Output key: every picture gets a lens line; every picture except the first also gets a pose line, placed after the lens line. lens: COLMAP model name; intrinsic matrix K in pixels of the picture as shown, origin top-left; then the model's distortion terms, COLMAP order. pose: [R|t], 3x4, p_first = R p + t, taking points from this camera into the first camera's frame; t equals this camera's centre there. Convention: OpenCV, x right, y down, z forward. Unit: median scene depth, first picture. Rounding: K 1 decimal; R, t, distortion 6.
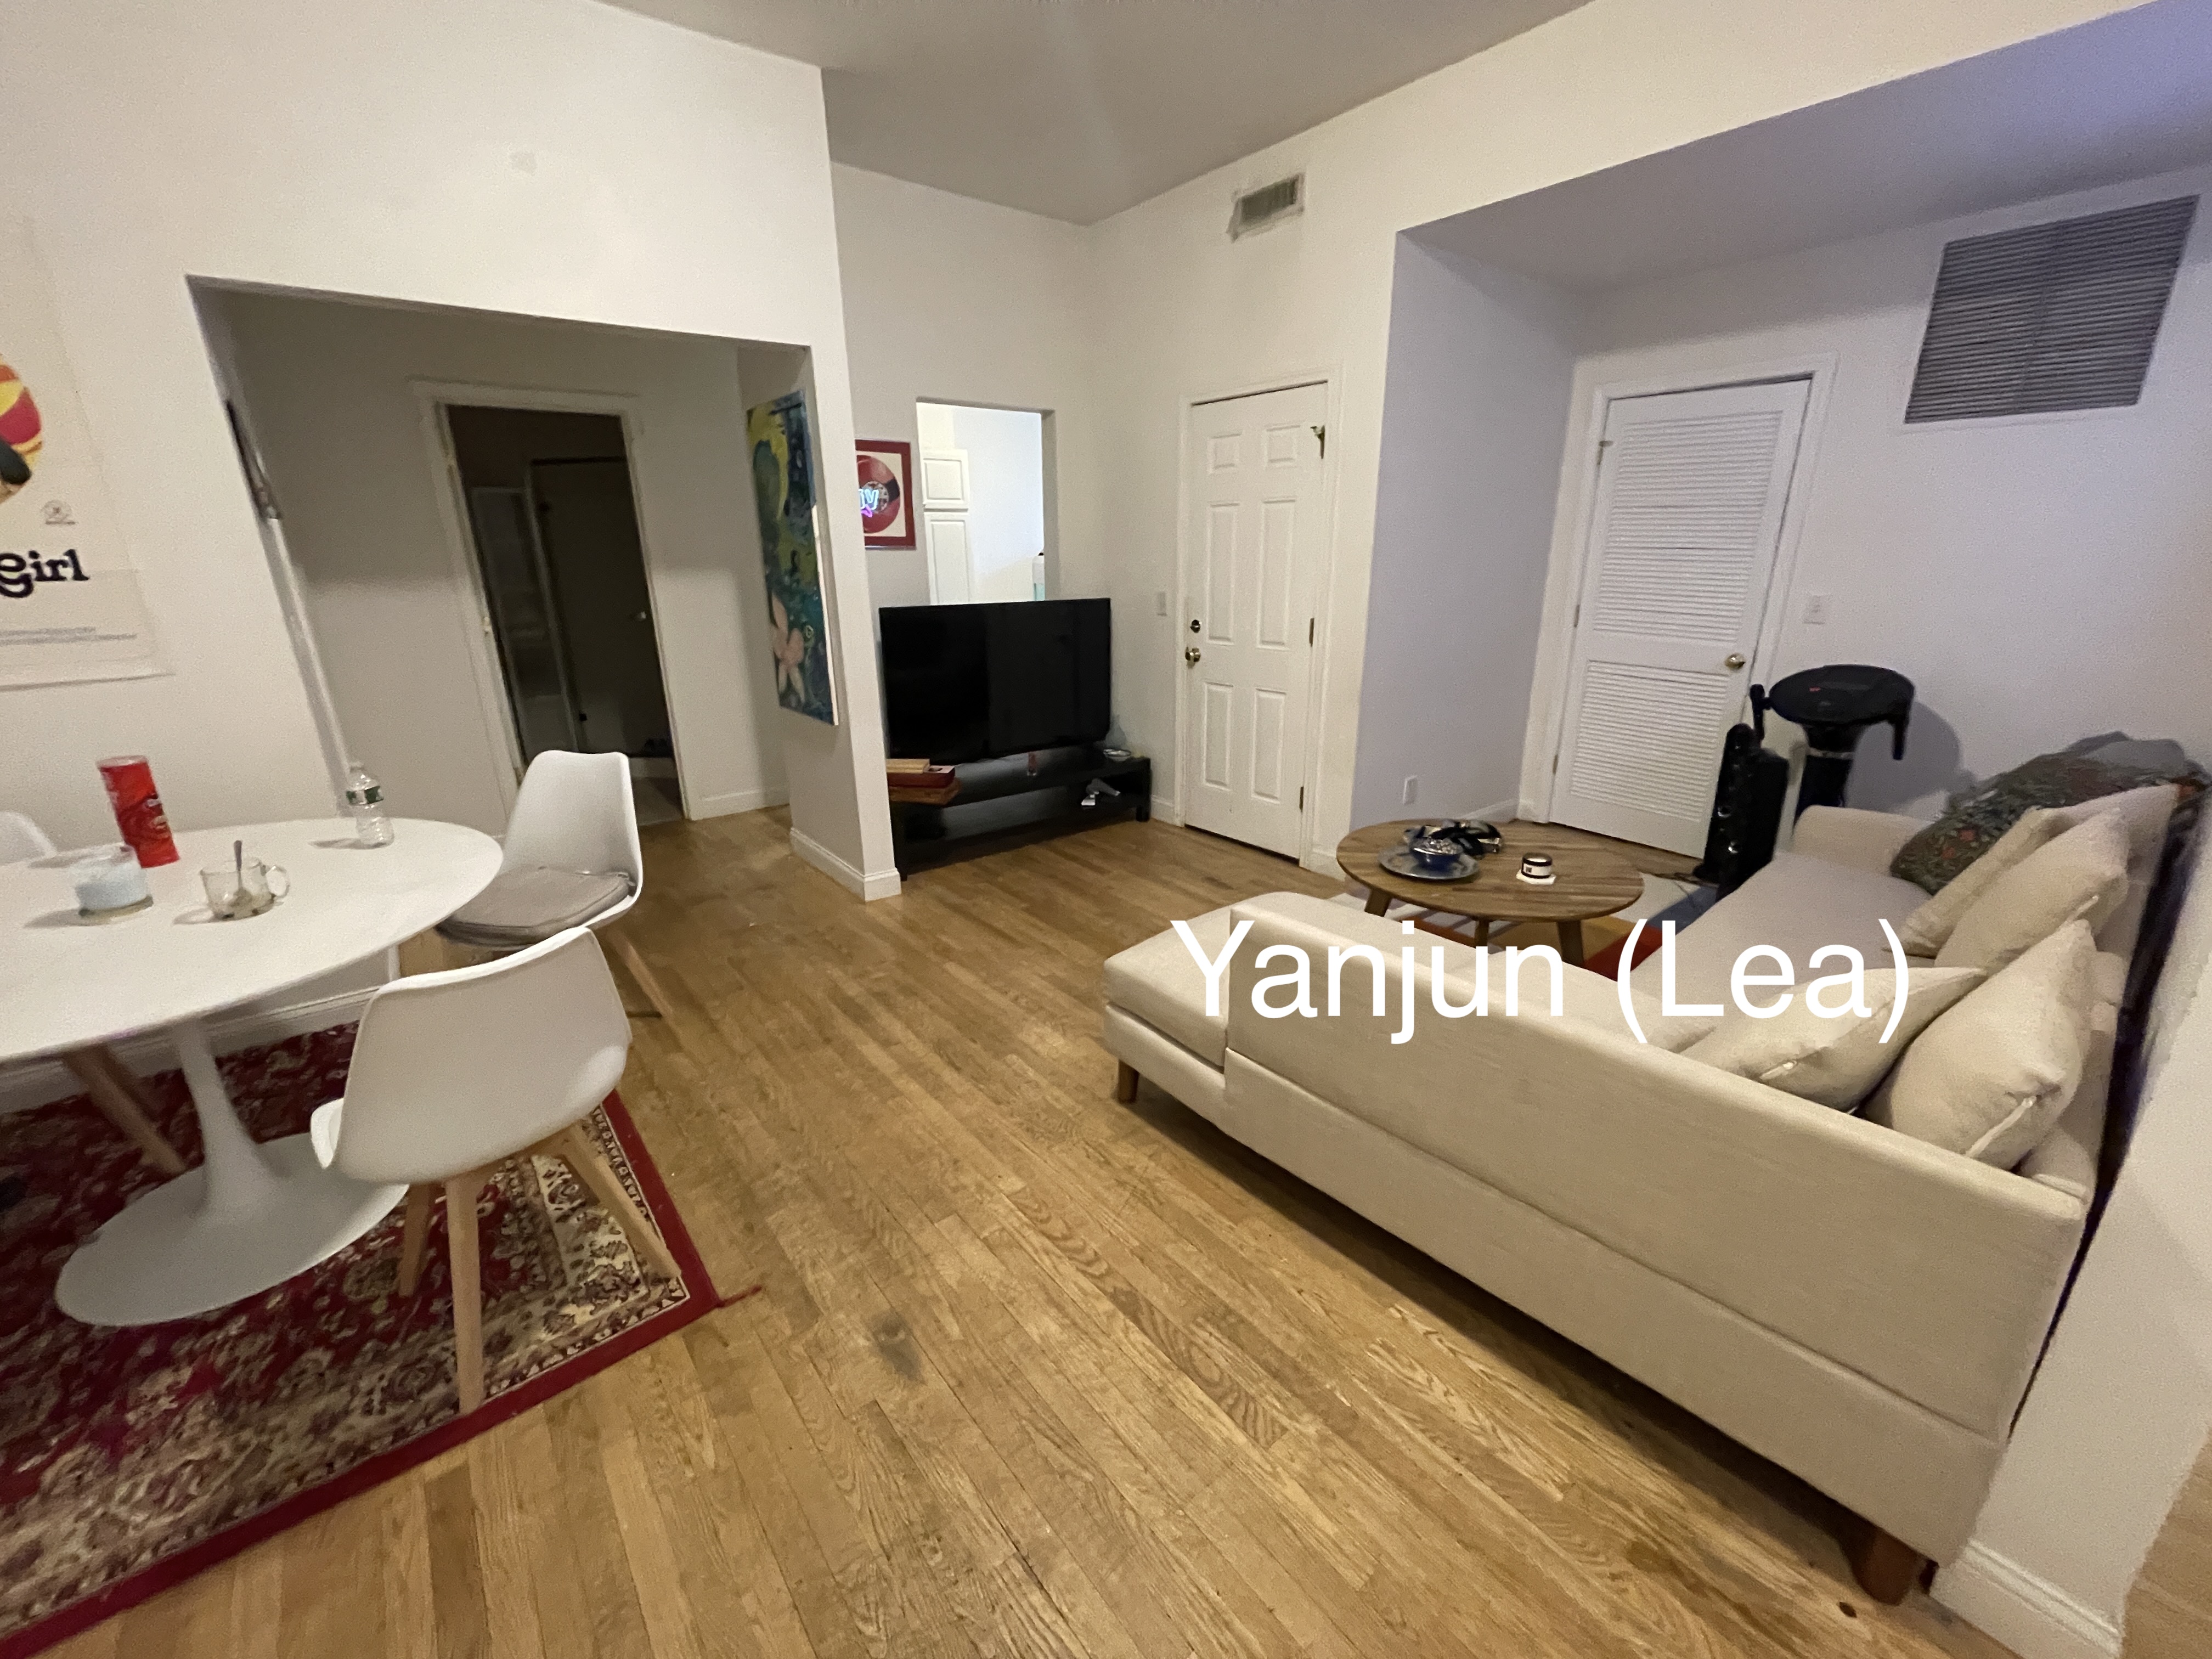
lens RADIAL K [[886.0, 0, 1098.0], [0, 886.0, 829.5], [0, 0, 1]] dist [-0.001298, -0.000503]
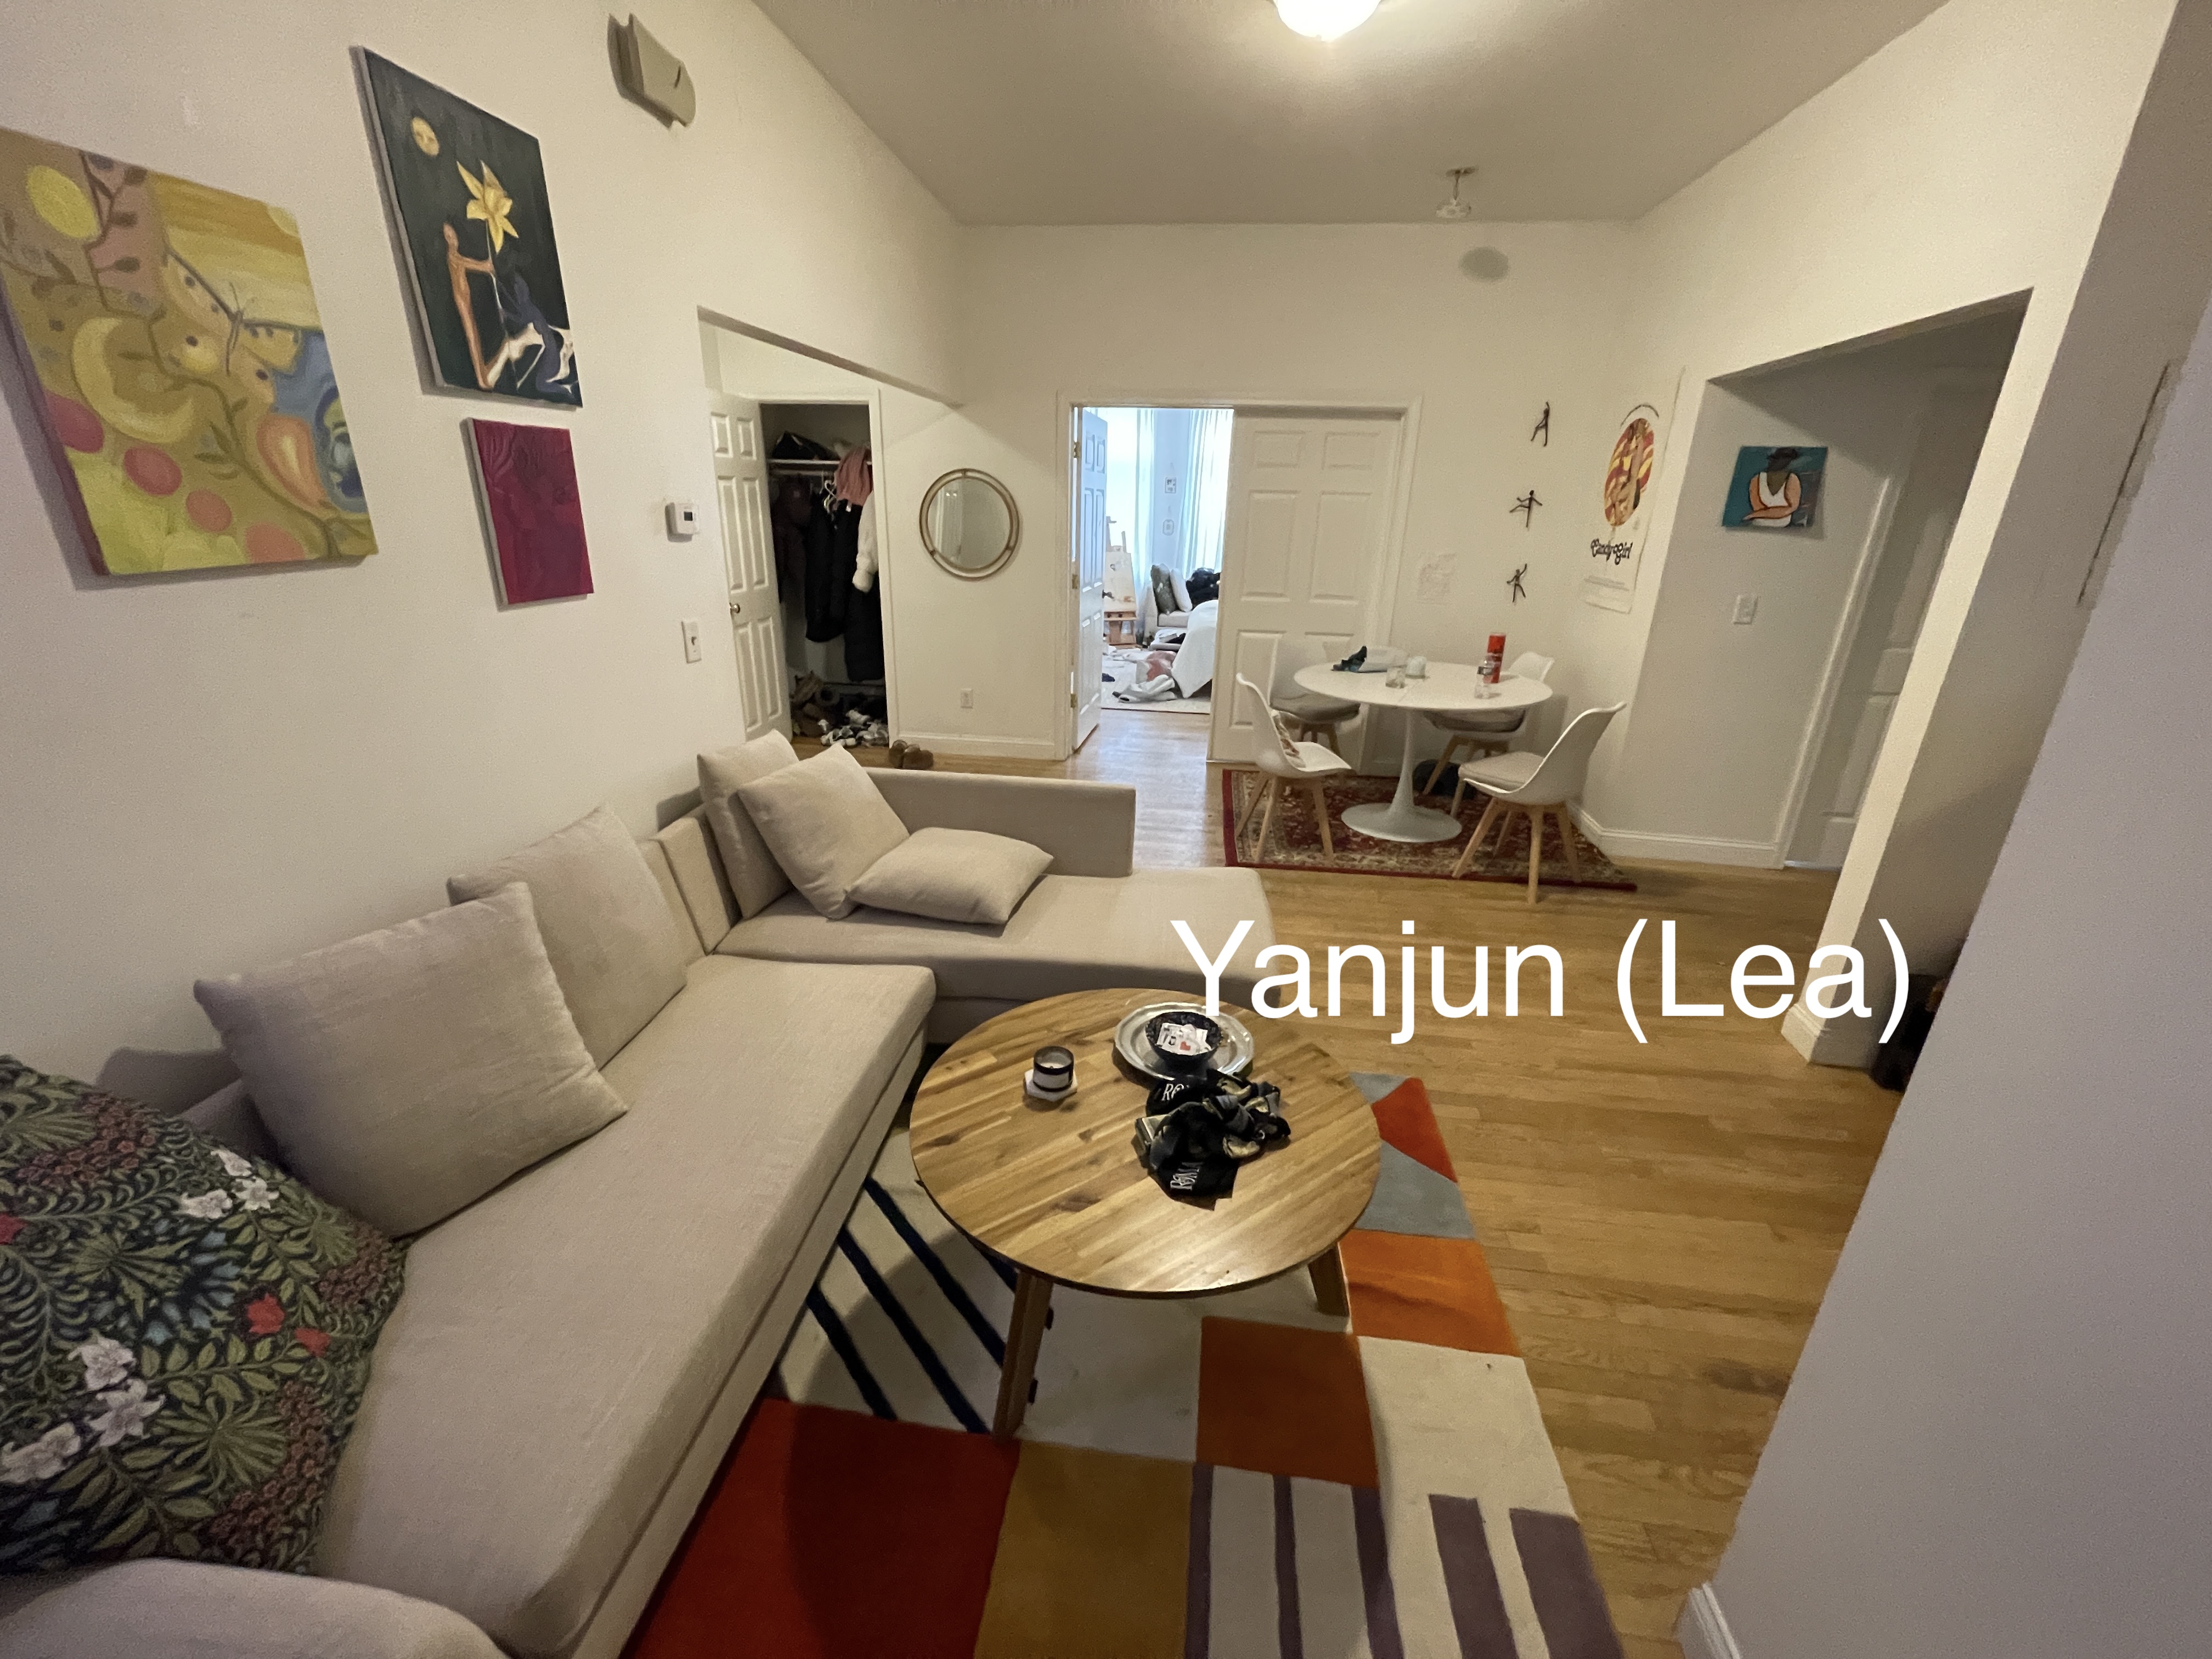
lens RADIAL K [[890.8, 0, 1096.6], [0, 890.8, 825.7], [0, 0, 1]] dist [-0.001384, 0.000498]
pose [[-0.719018, 0.231026, -0.655470, 0.695453], [-0.229203, 0.811544, 0.537460, -0.379404], [0.656109, 0.536679, -0.530563, 1.021725]]
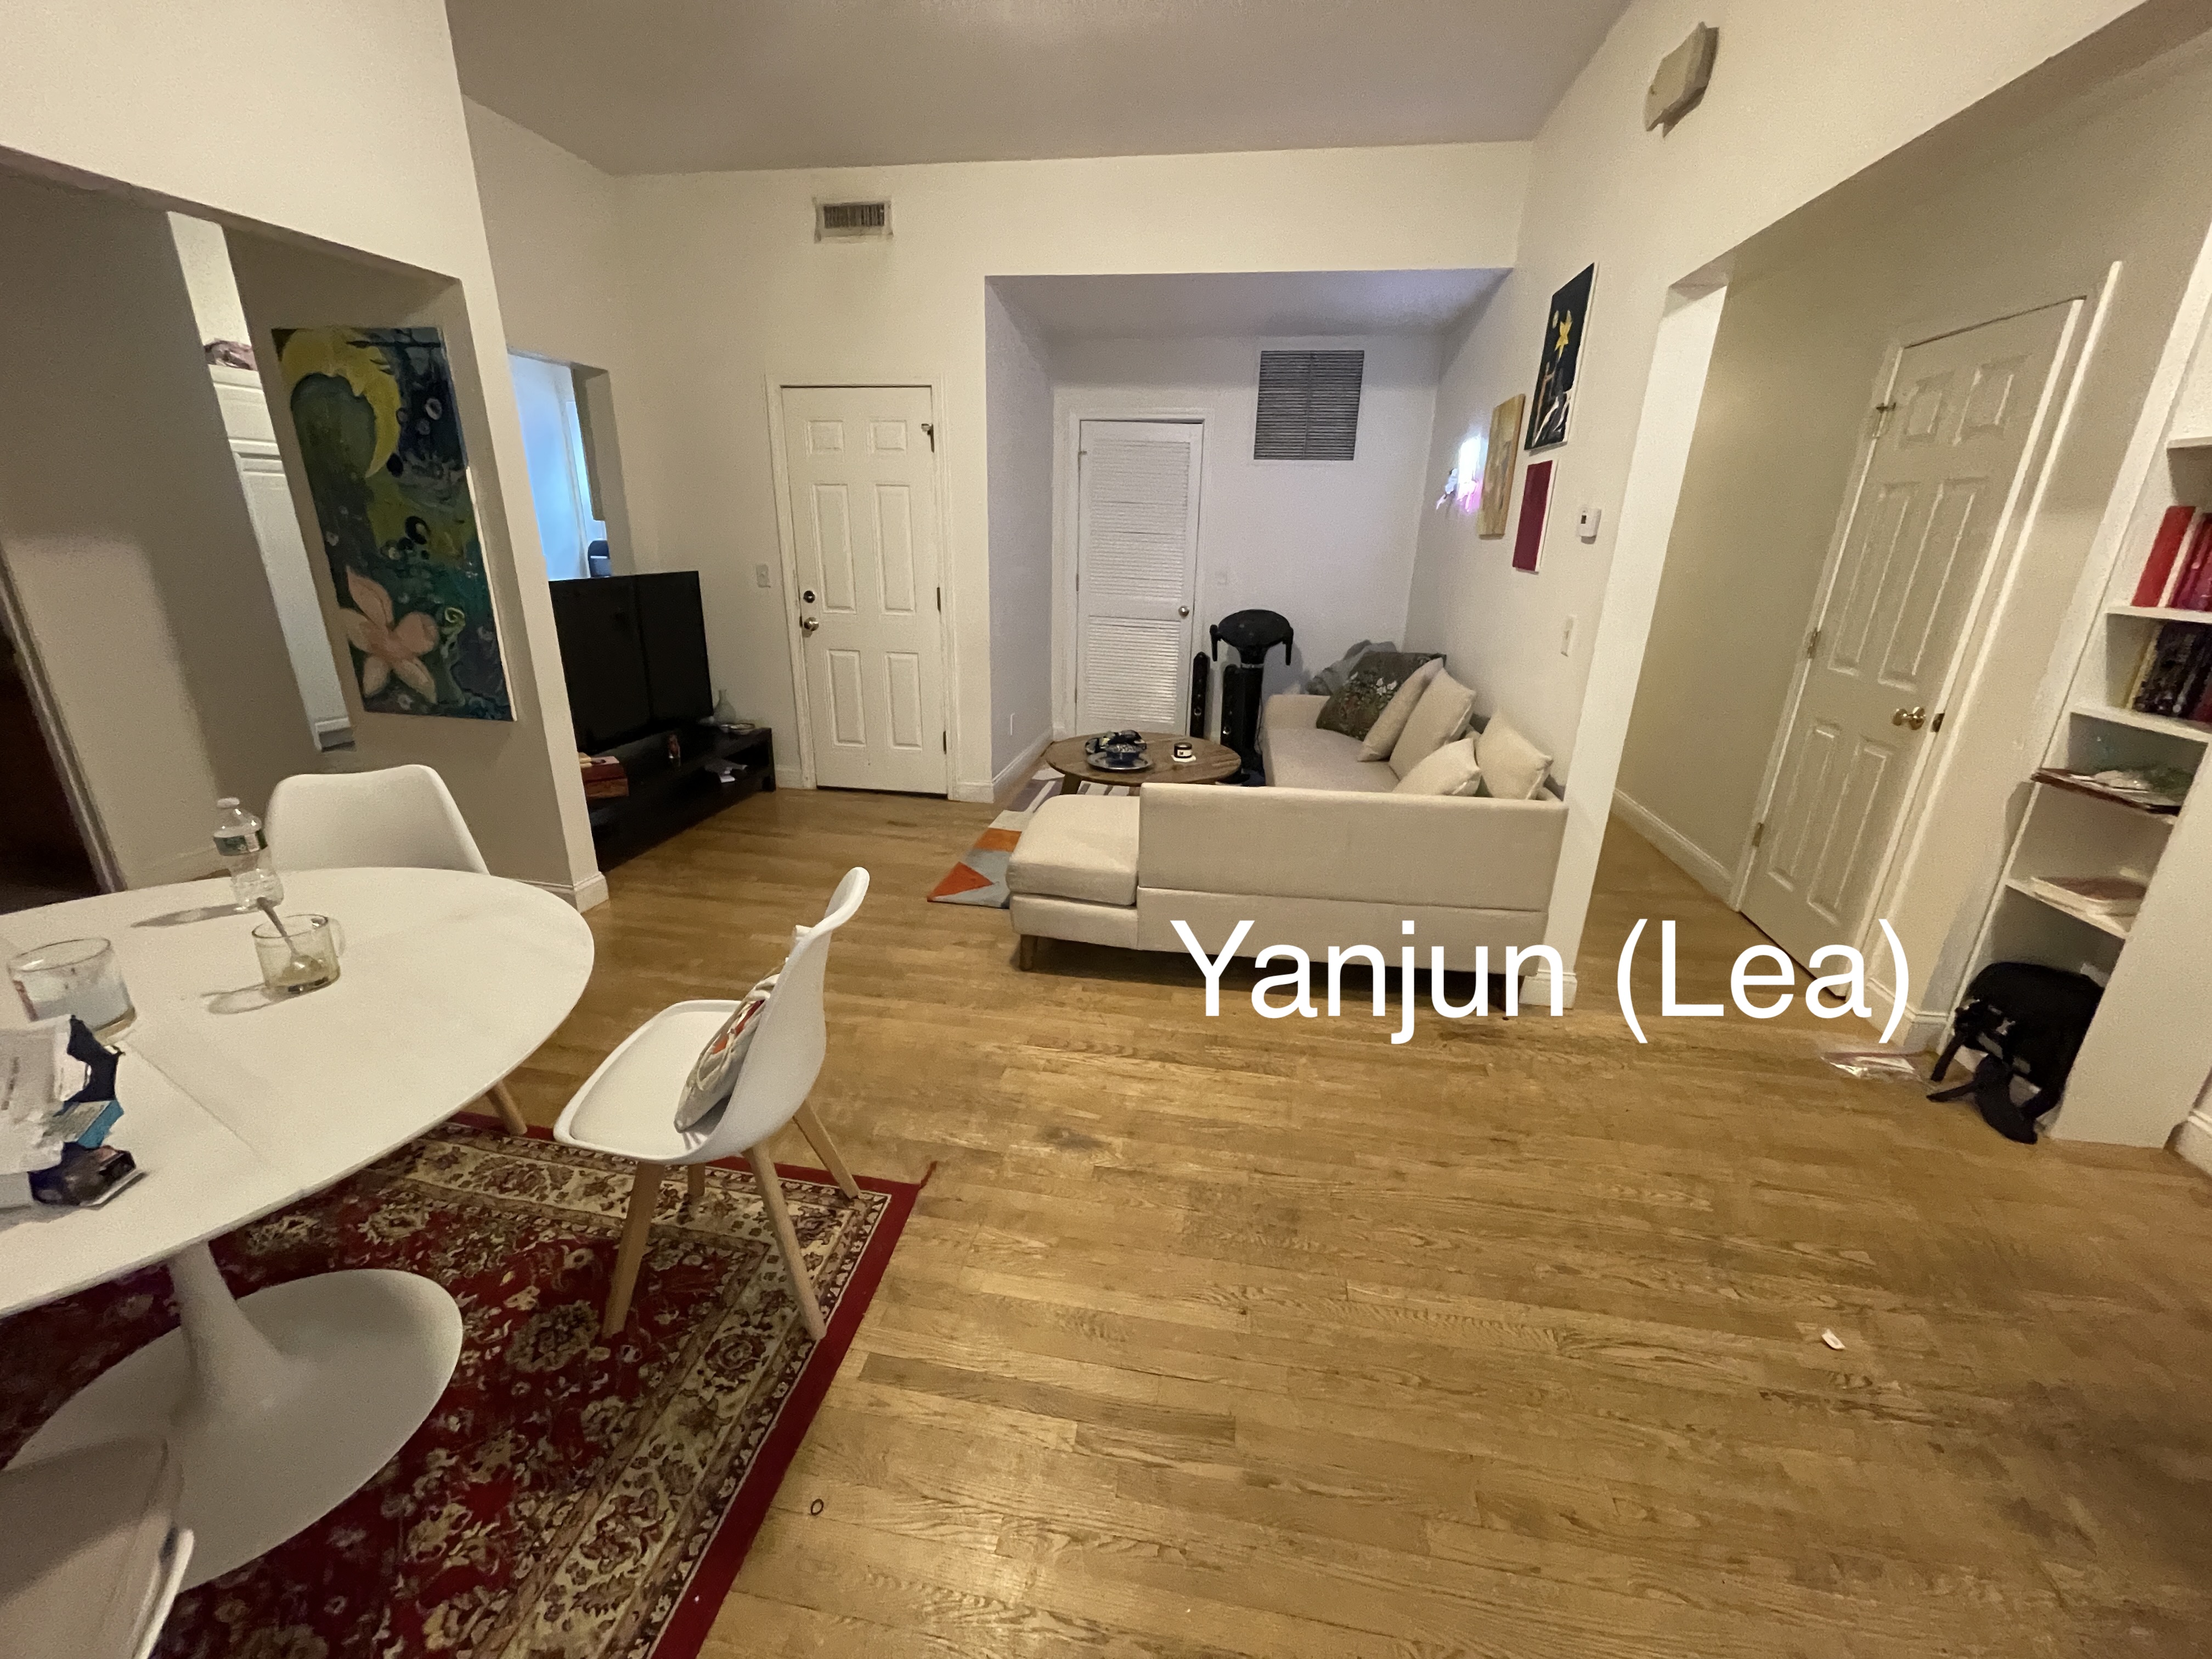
lens RADIAL K [[890.8, 0, 1096.6], [0, 890.8, 825.7], [0, 0, 1]] dist [-0.001384, 0.000498]
pose [[0.745236, -0.190697, 0.638951, -0.474709], [0.173831, 0.980660, 0.089935, 0.003804], [-0.643744, 0.044046, 0.763972, -0.033482]]
